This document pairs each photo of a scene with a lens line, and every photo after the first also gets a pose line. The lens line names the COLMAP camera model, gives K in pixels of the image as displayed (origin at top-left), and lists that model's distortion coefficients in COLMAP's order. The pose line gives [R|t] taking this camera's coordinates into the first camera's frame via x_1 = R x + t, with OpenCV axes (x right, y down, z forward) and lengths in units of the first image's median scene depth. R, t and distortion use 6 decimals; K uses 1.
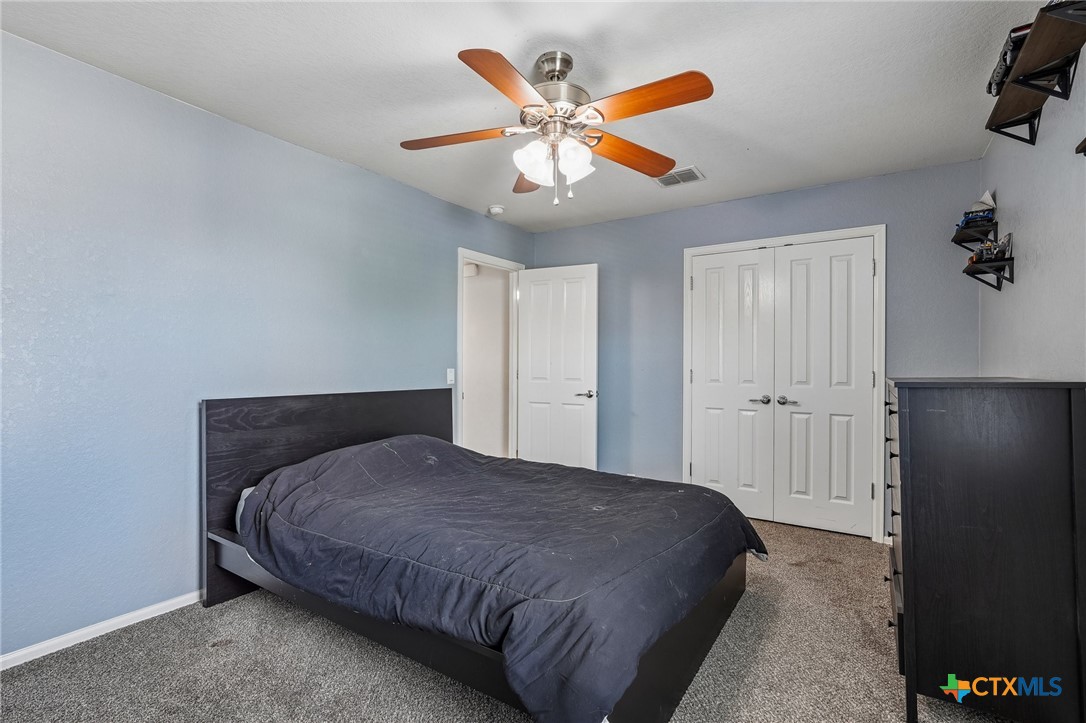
lens RADIAL K [[504.6, 0, 543.0], [0, 504.6, 361.5], [0, 0, 1]] dist [0.001211, 0.000065]
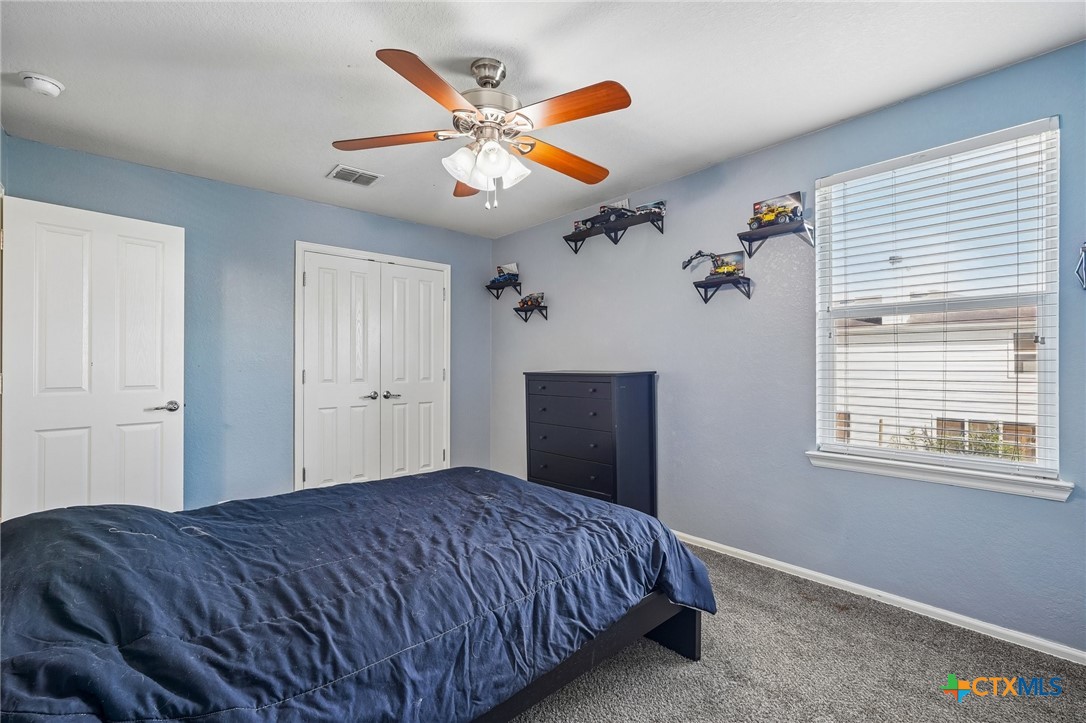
lens RADIAL K [[476.4, 0, 537.9], [0, 476.4, 363.5], [0, 0, 1]] dist [0.001053, 0.000262]
pose [[0.257398, -0.001614, 0.966304, -0.491911], [-0.002929, 0.999993, 0.002451, 0.000702], [-0.966301, -0.003461, 0.257391, 0.366455]]
